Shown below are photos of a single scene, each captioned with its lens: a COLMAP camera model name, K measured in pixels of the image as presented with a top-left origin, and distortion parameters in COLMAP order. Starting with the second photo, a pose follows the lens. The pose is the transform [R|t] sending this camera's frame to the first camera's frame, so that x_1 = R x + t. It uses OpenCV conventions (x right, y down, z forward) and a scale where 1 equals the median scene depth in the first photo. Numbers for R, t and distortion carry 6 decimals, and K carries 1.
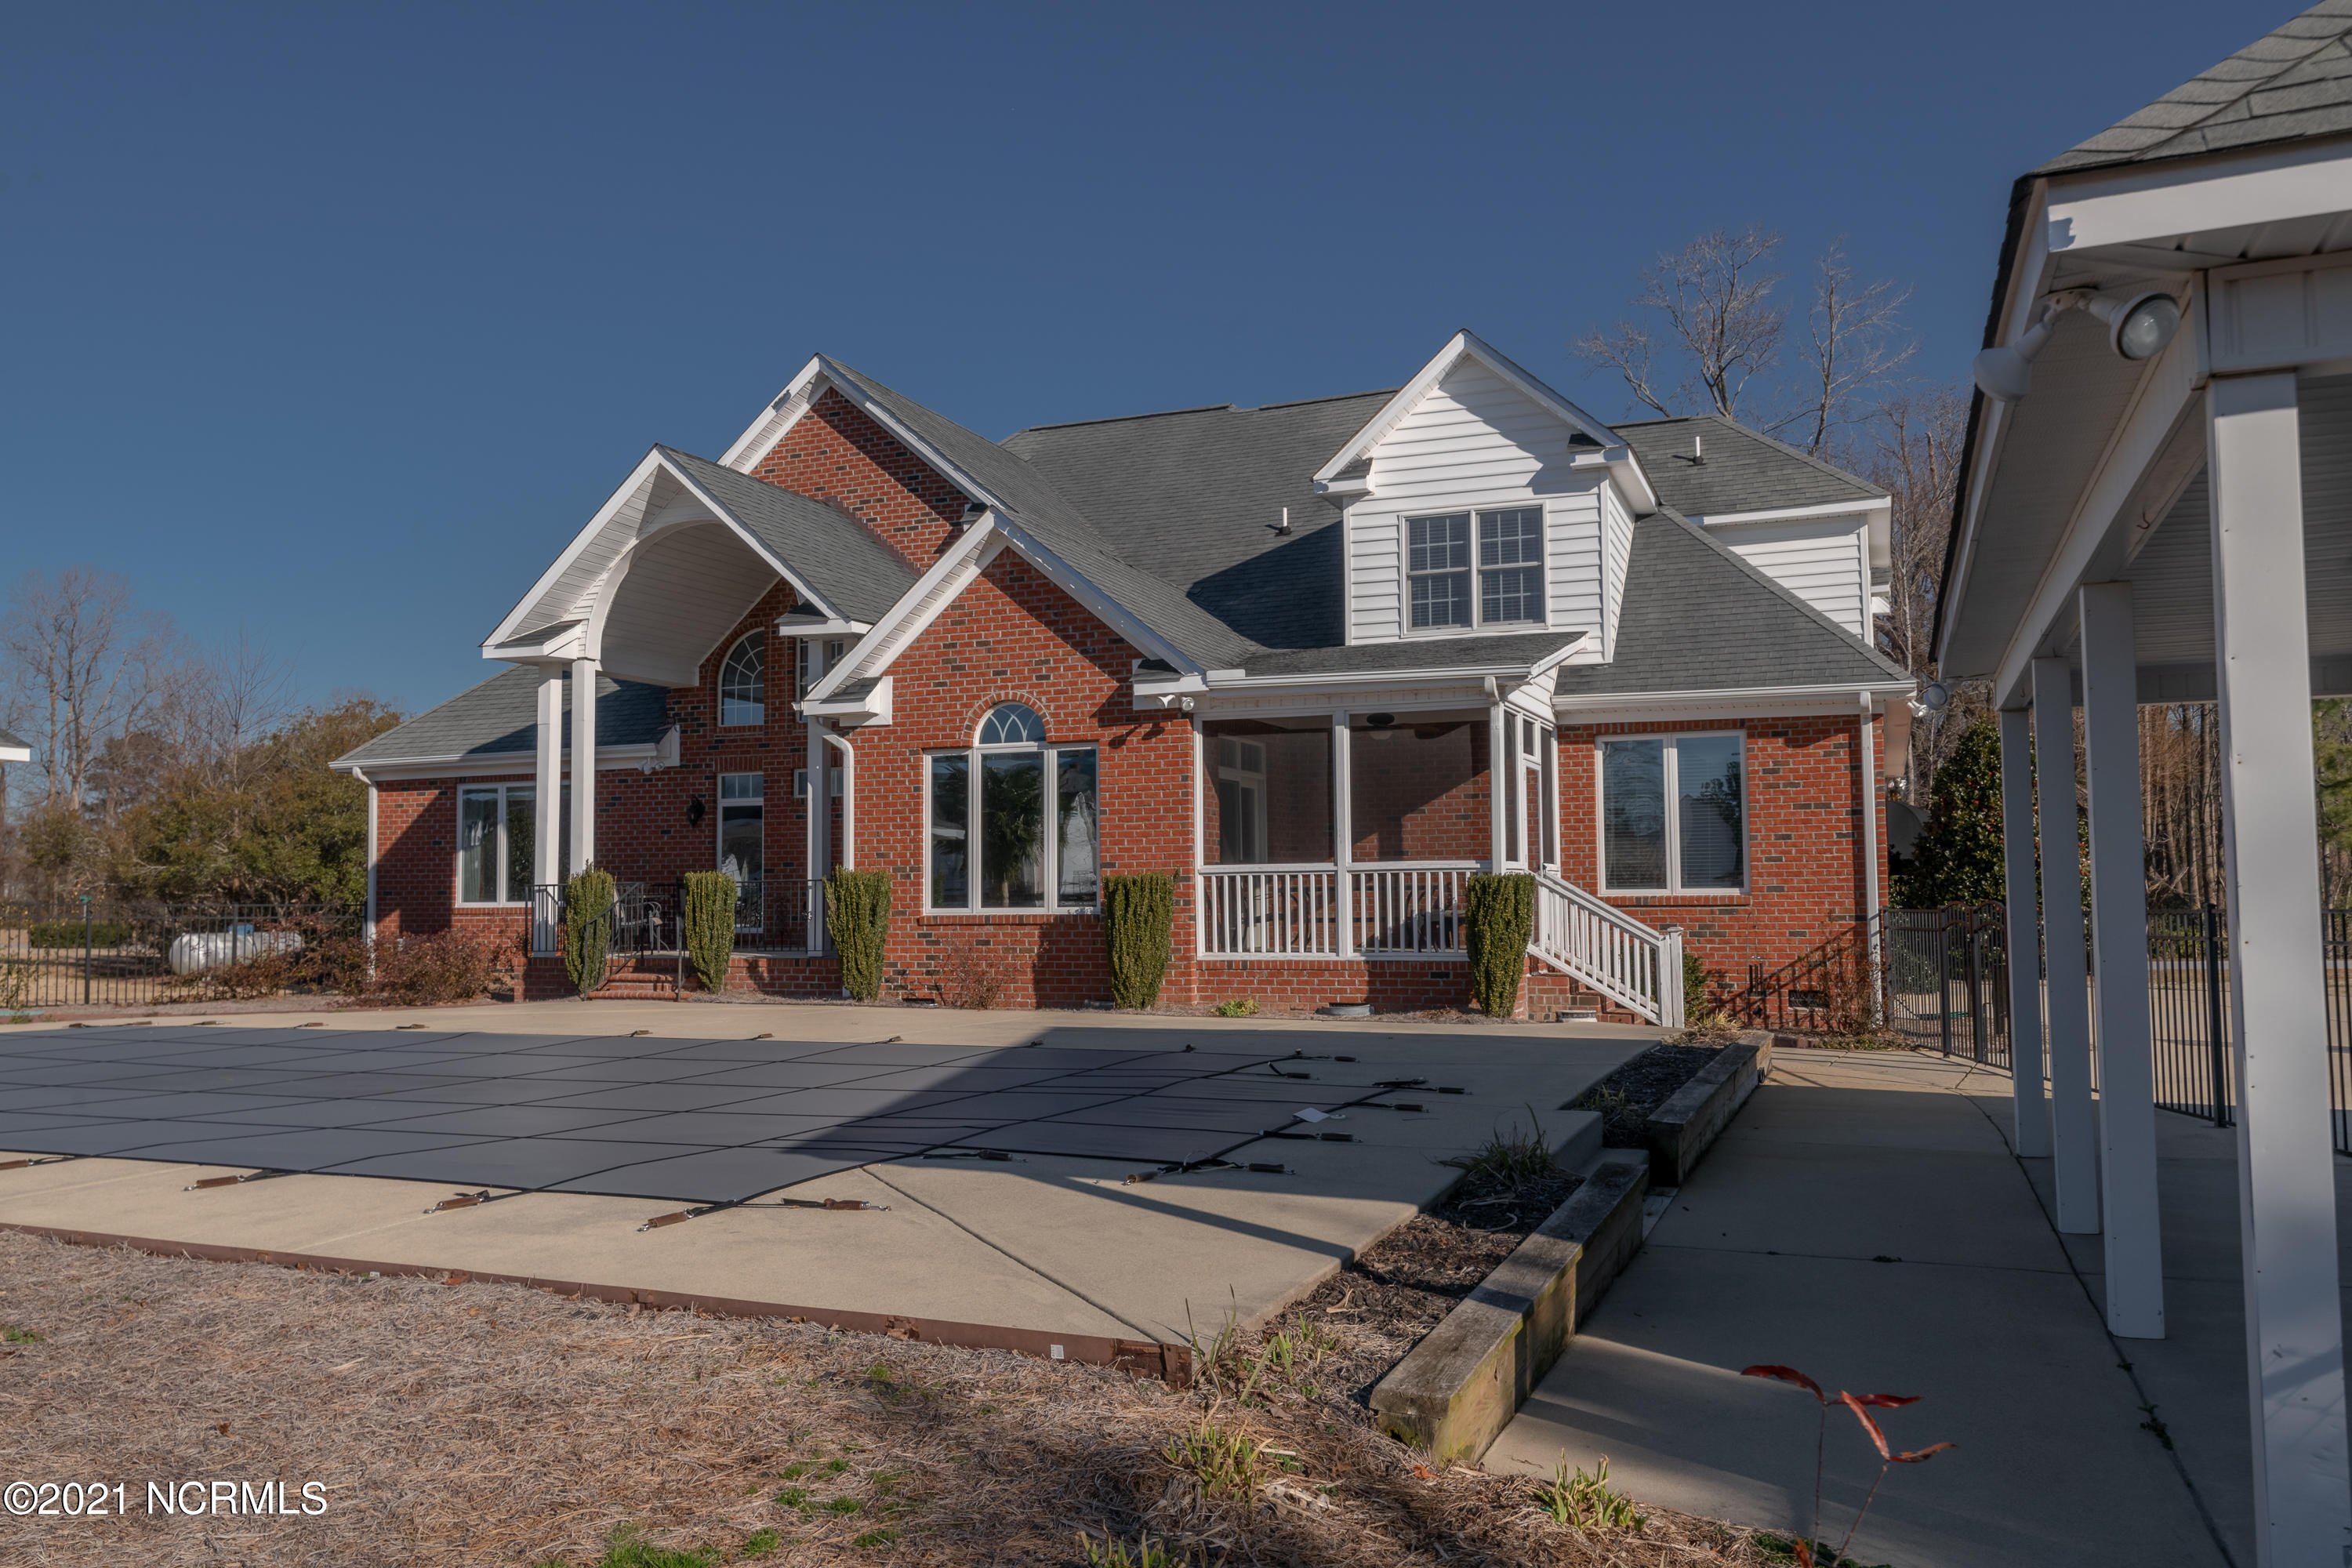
lens RADIAL K [[1781.4, 0, 1173.1], [0, 1781.4, 796.2], [0, 0, 1]] dist [0.005269, 0.001576]
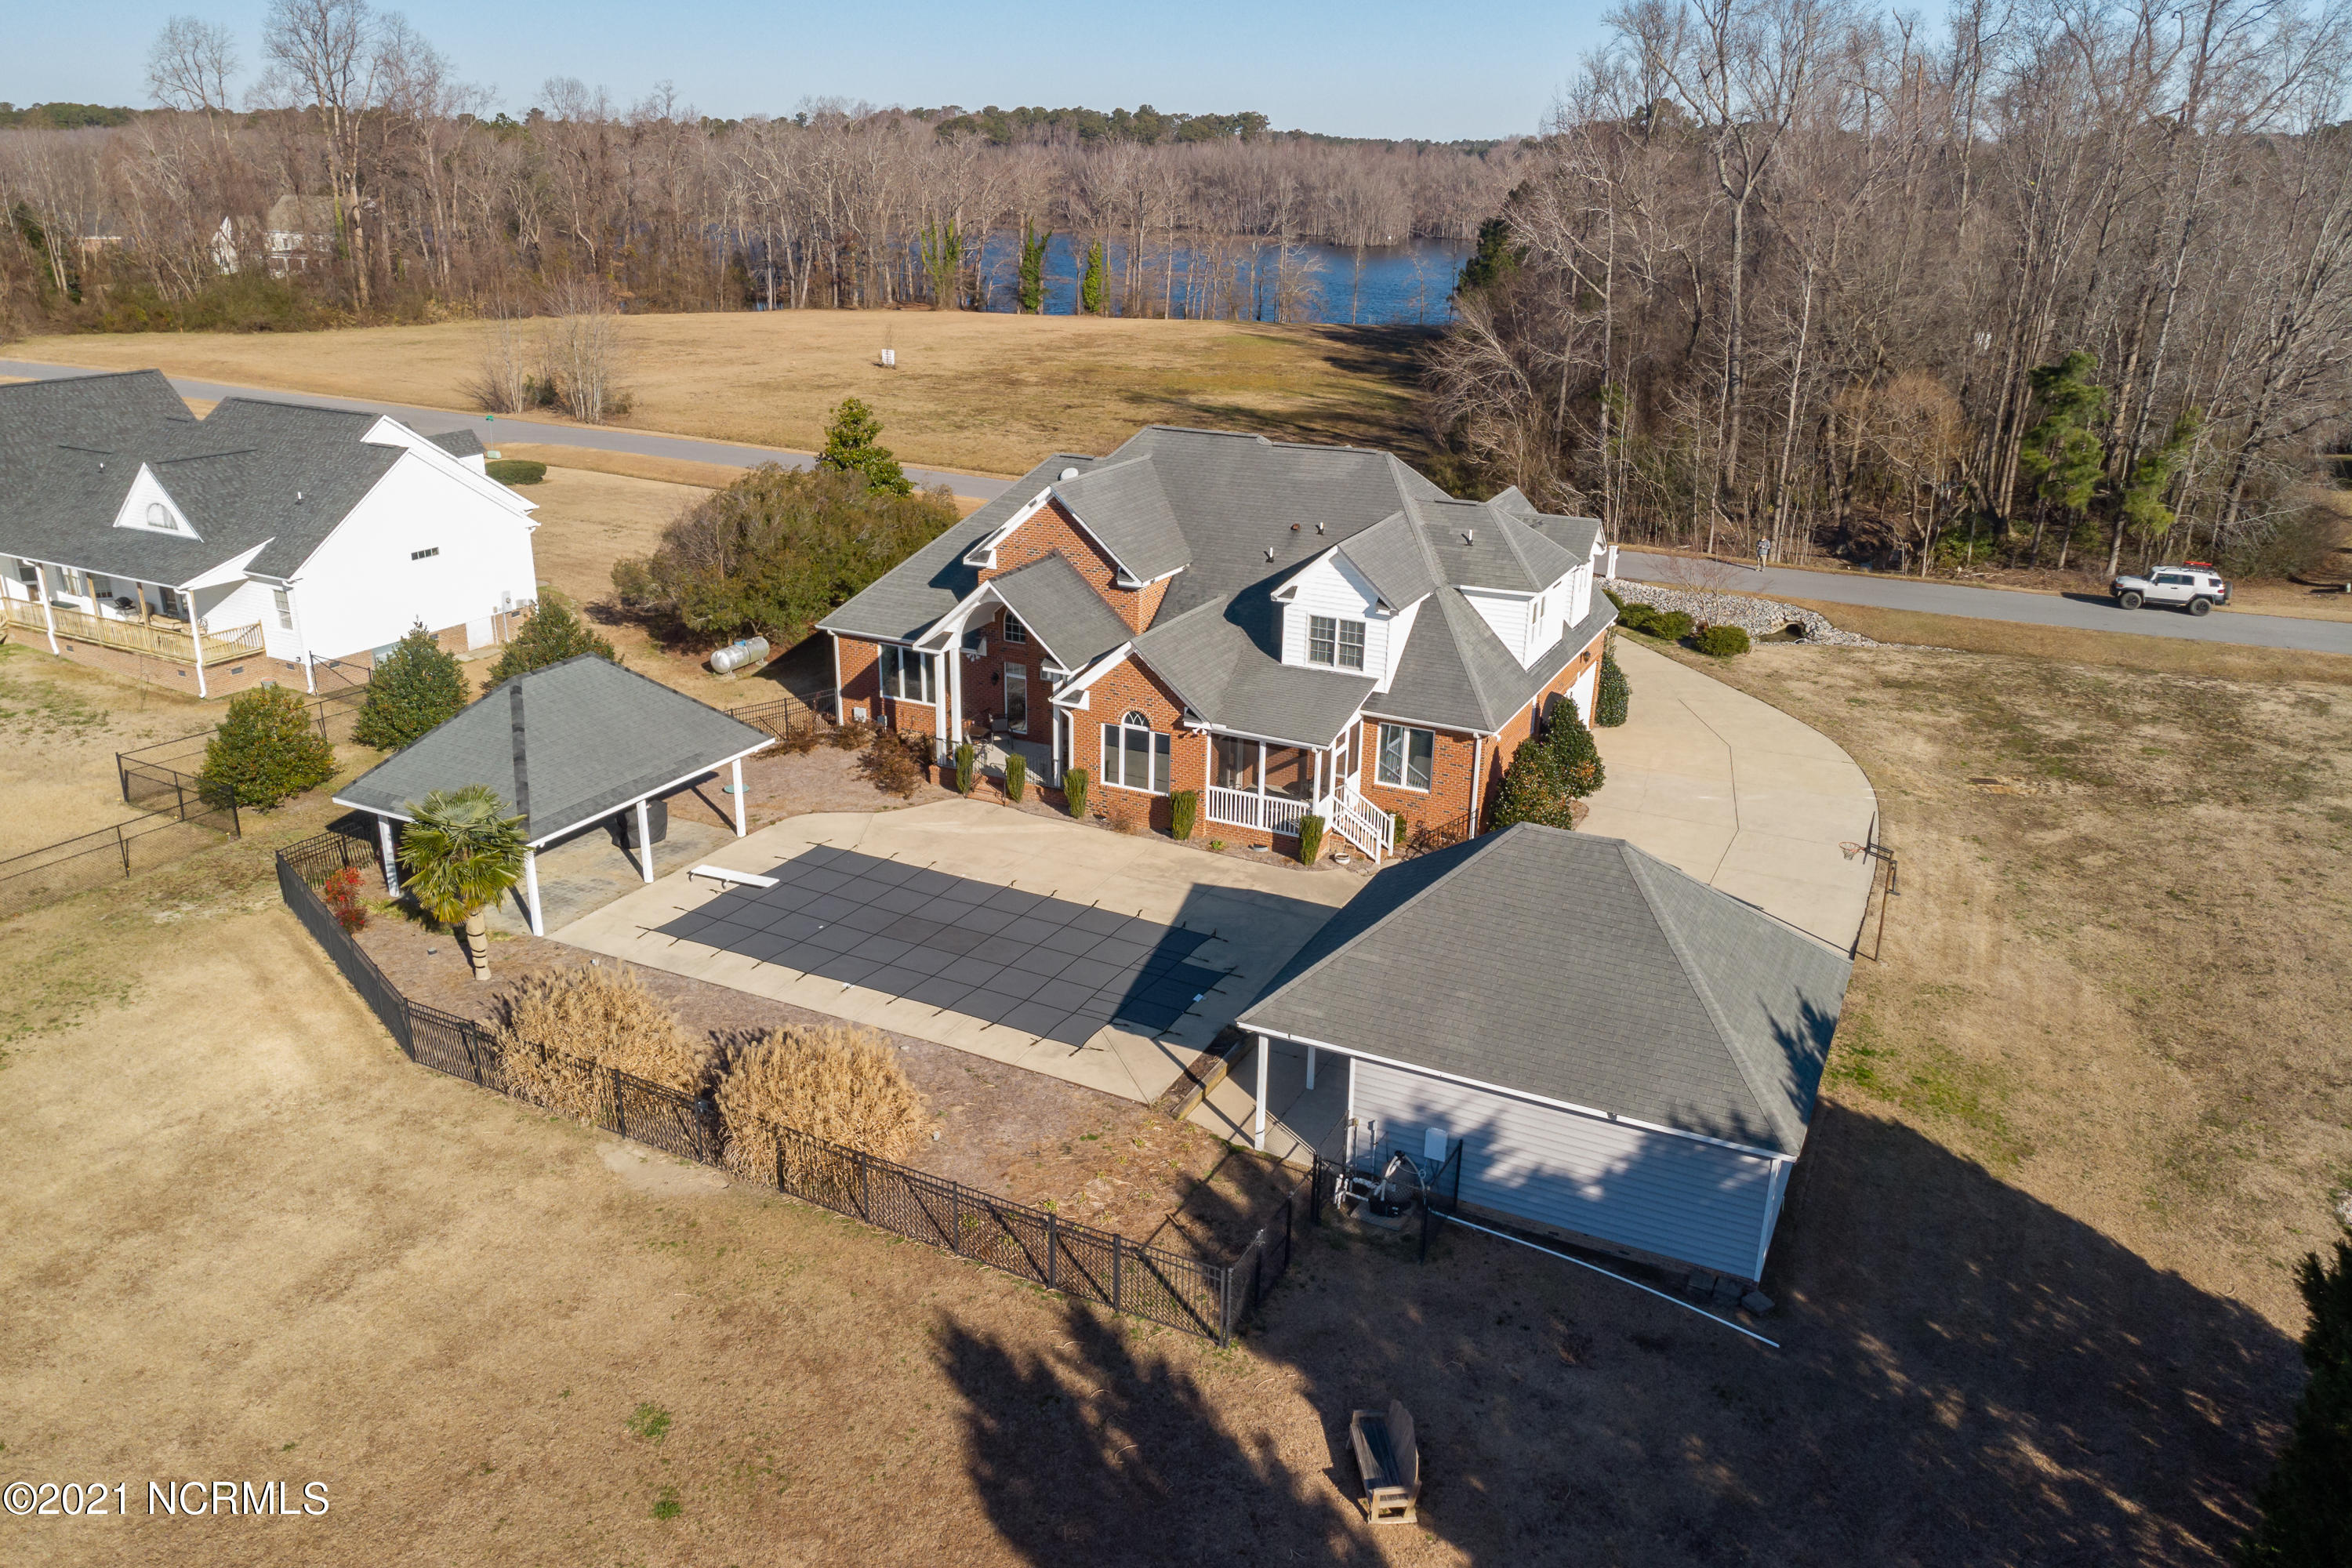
lens RADIAL K [[1722.9, 0, 1176.0], [0, 1722.9, 784.0], [0, 0, 1]] dist [-0.012732, -0.003408]
pose [[0.996611, 0.053141, -0.062788, 0.116039], [-0.023569, 0.915787, 0.400973, -0.892462], [0.078808, -0.398134, 0.913936, -1.192747]]
